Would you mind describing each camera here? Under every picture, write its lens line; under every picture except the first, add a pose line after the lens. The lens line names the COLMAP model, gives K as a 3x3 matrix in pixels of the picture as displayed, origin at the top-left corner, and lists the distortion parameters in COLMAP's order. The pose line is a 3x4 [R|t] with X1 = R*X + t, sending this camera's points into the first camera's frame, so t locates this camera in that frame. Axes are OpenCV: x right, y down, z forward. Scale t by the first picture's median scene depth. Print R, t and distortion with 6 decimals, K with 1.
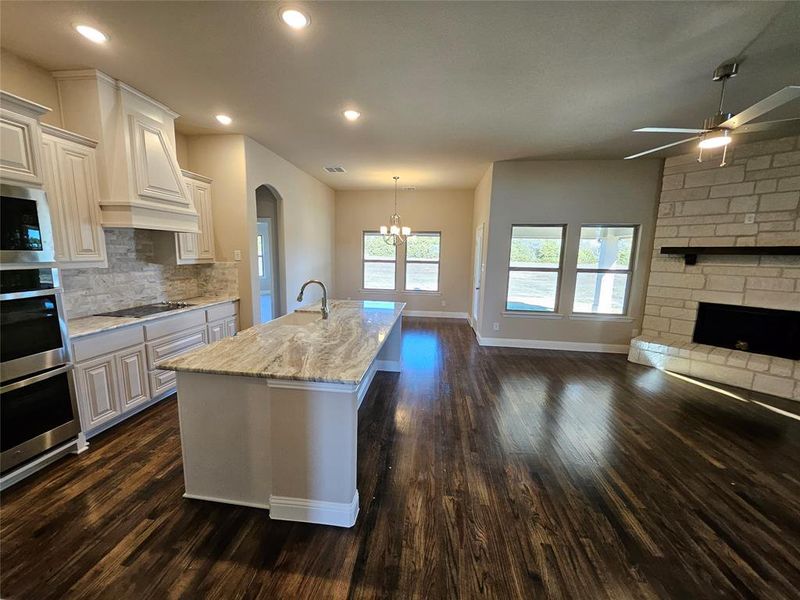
lens RADIAL K [[315.5, 0, 394.3], [0, 315.5, 300.2], [0, 0, 1]] dist [-0.002235, -0.000096]
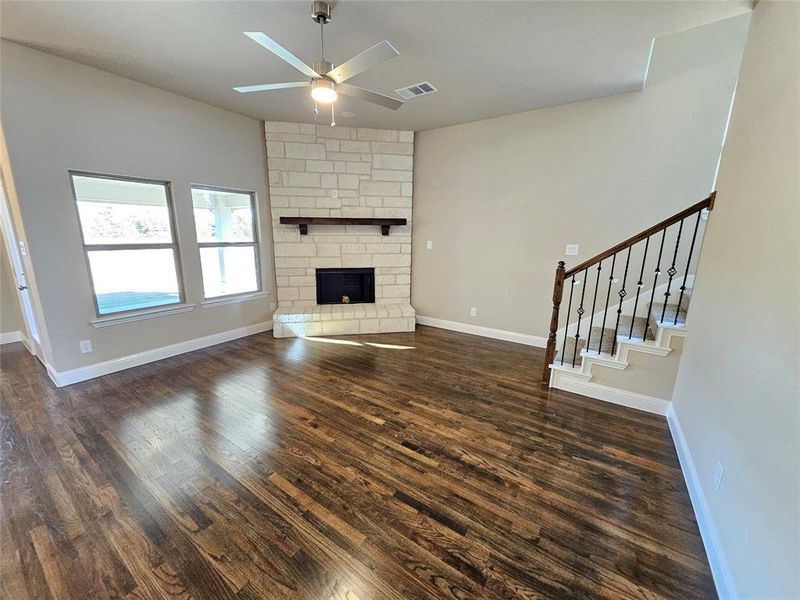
lens RADIAL K [[315.5, 0, 392.8], [0, 315.5, 304.5], [0, 0, 1]] dist [-0.002235, -0.000096]
pose [[0.466924, -0.210607, 0.858852, 0.111597], [0.131134, 0.976978, 0.168281, -0.021173], [-0.874520, 0.034050, 0.483792, 0.224928]]
